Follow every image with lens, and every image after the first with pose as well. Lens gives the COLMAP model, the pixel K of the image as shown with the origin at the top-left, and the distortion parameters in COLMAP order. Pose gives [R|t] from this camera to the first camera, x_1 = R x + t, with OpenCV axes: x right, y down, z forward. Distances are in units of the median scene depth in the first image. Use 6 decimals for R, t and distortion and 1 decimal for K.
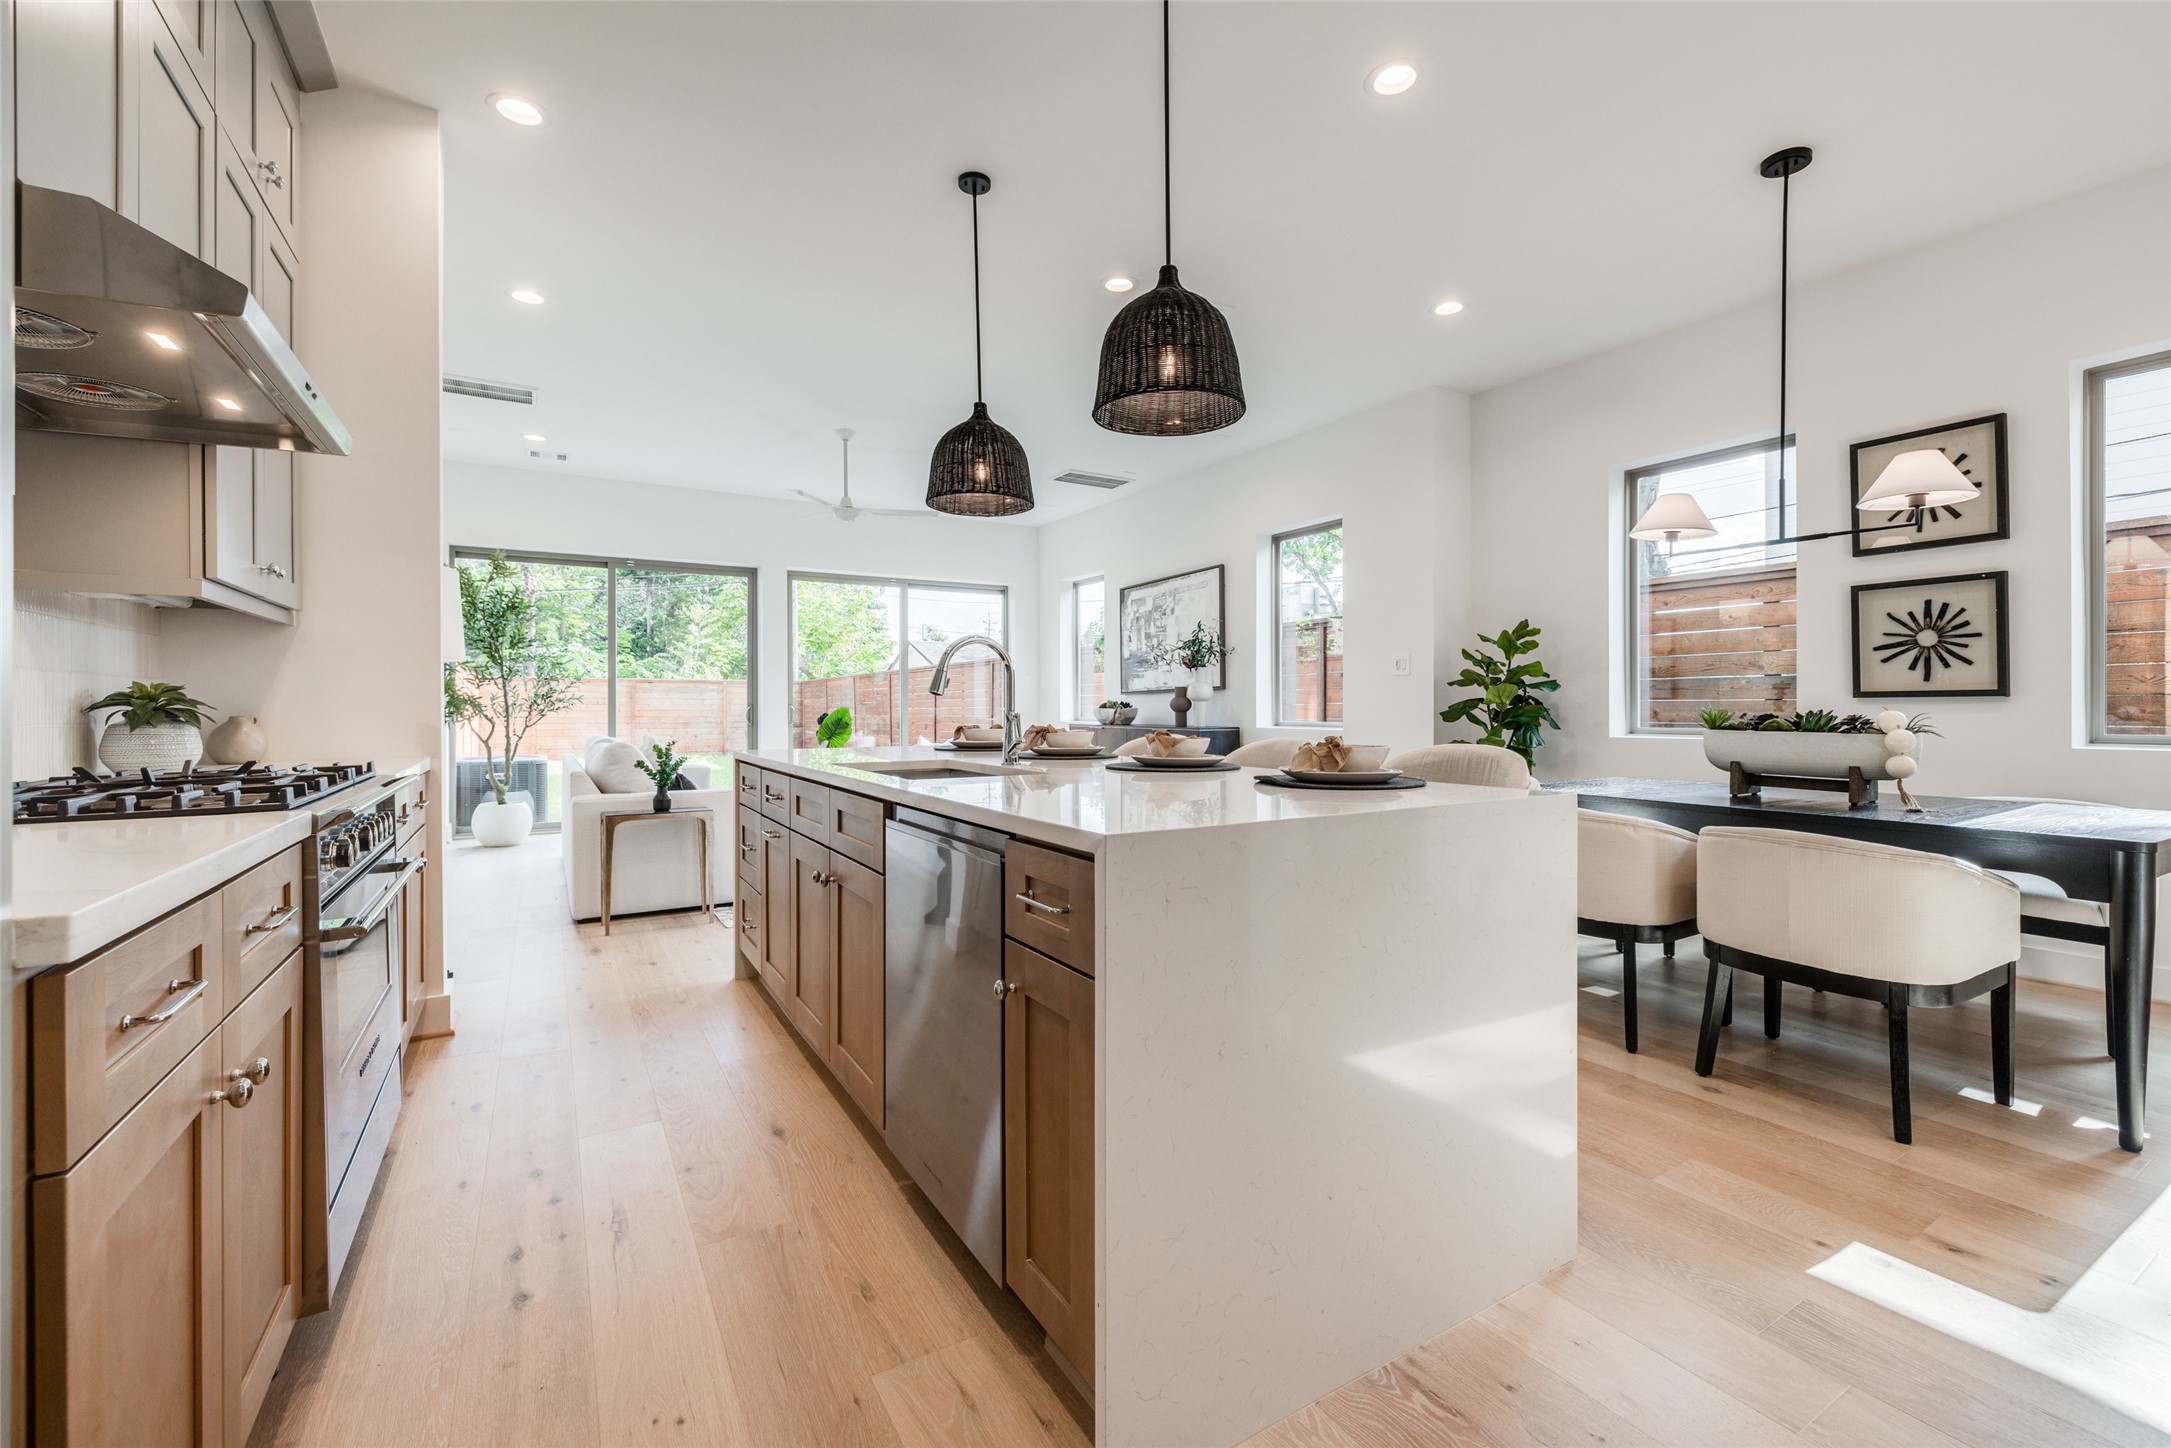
lens RADIAL K [[910.2, 0, 1096.5], [0, 910.2, 708.8], [0, 0, 1]] dist [-0.000692, 0.000010]
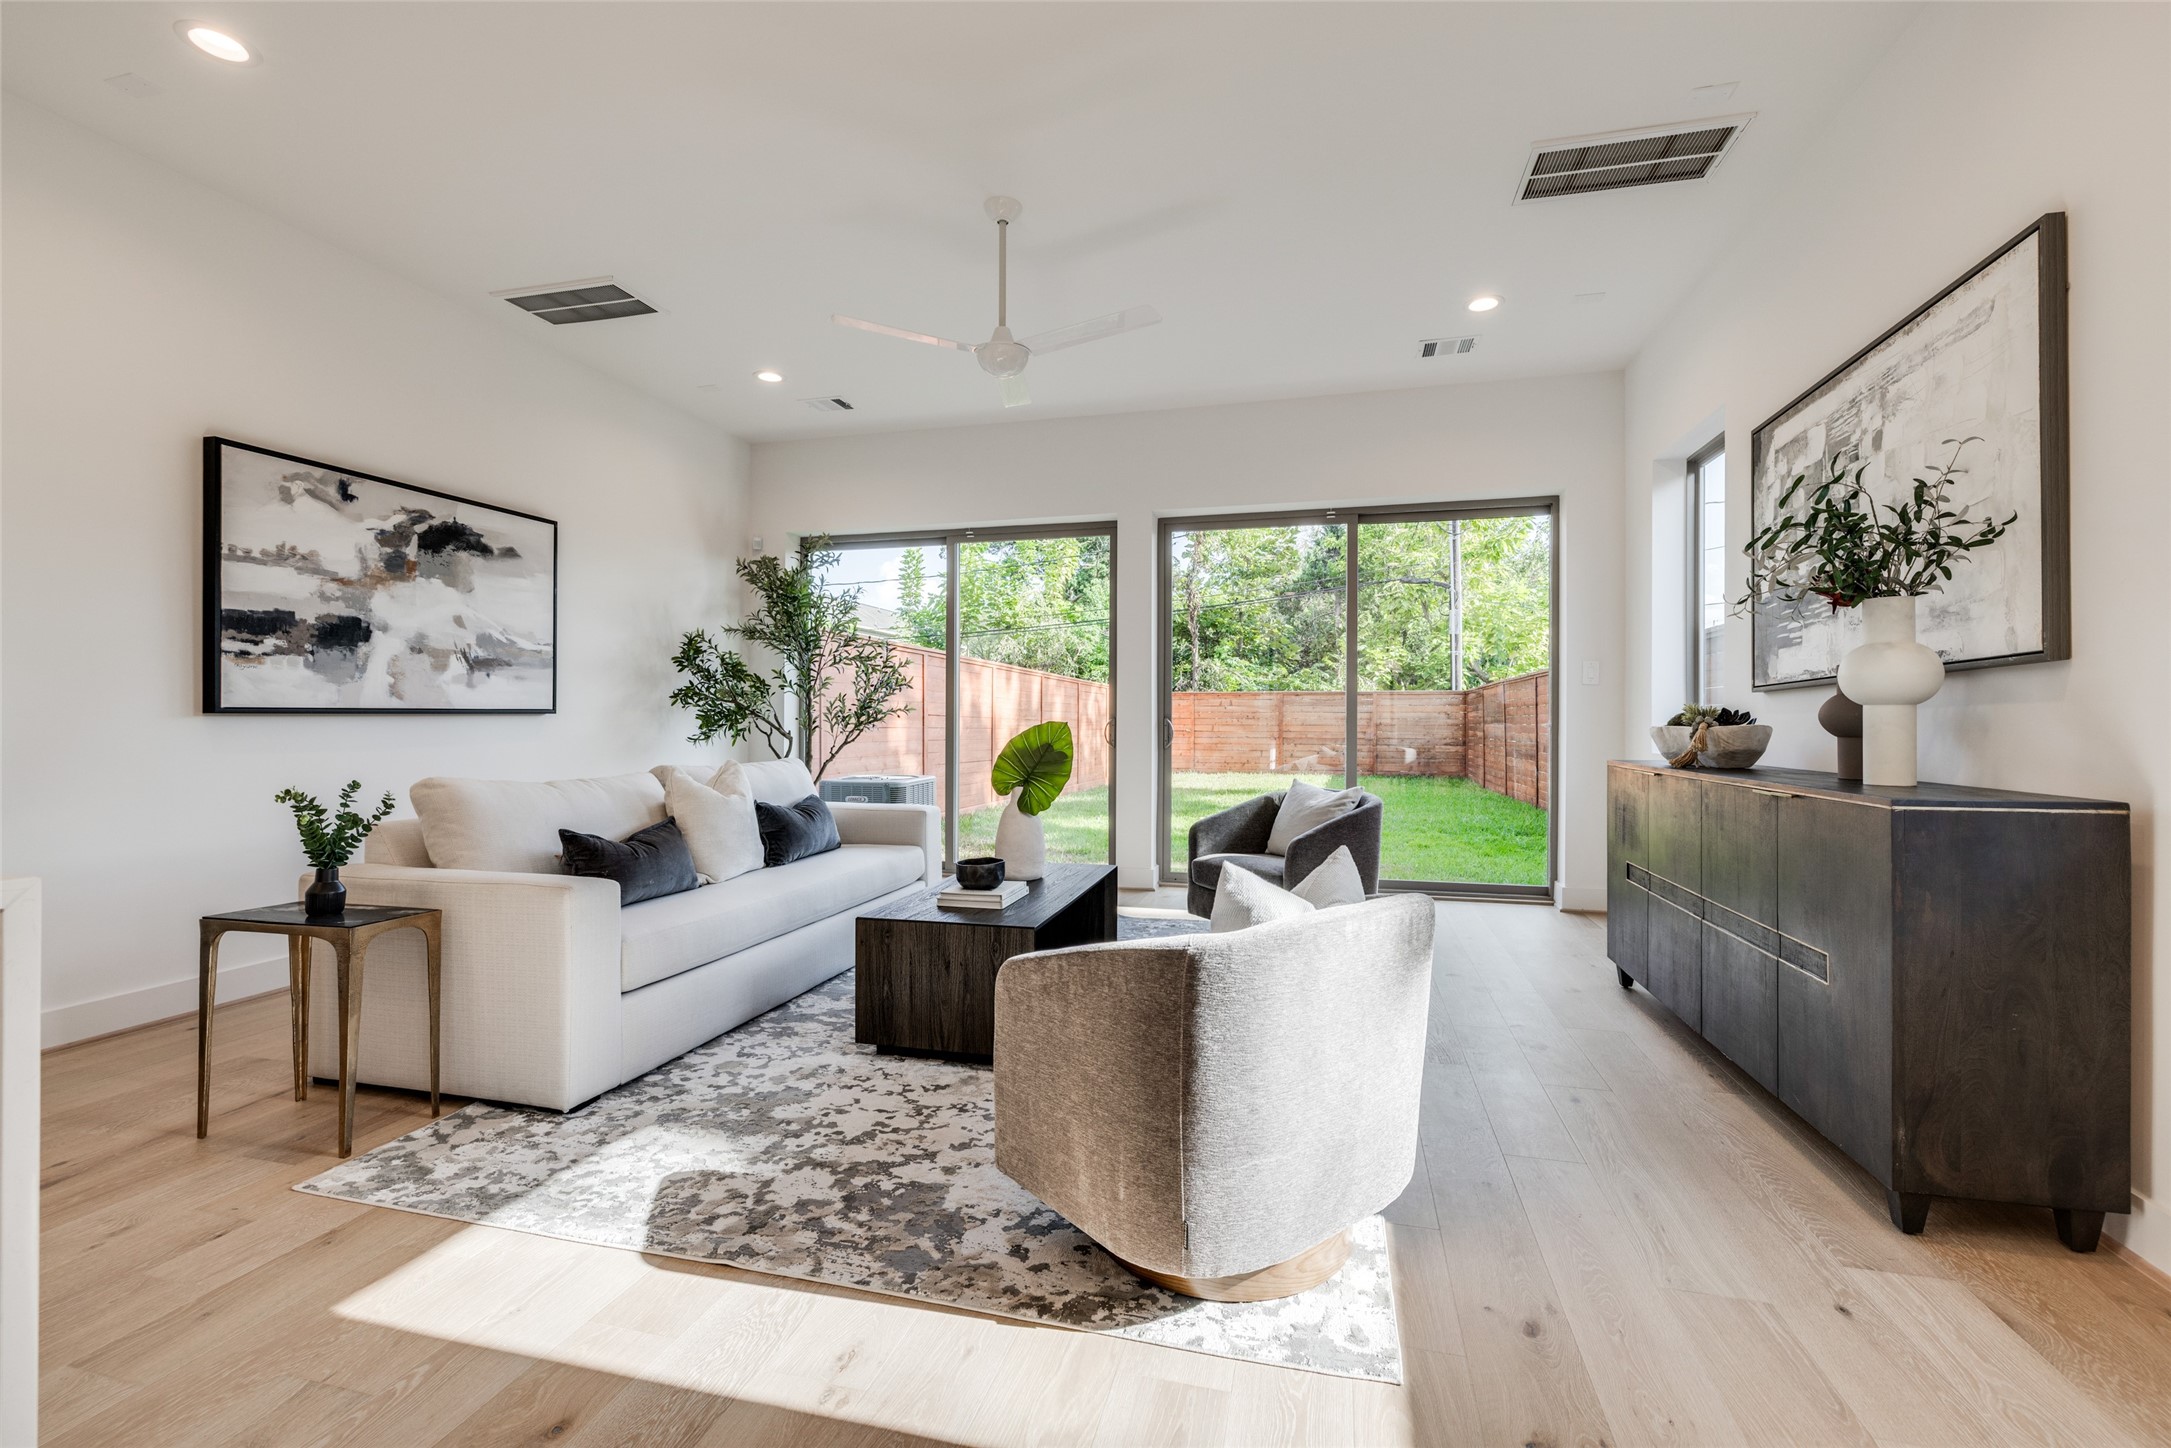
lens RADIAL K [[913.5, 0, 1096.5], [0, 913.5, 721.4], [0, 0, 1]] dist [0.001800, 0.000229]
pose [[0.697765, 0.003296, -0.716319, 0.259905], [-0.005078, 0.999987, -0.000345, -0.002646], [0.716308, 0.003878, 0.697773, 1.150505]]
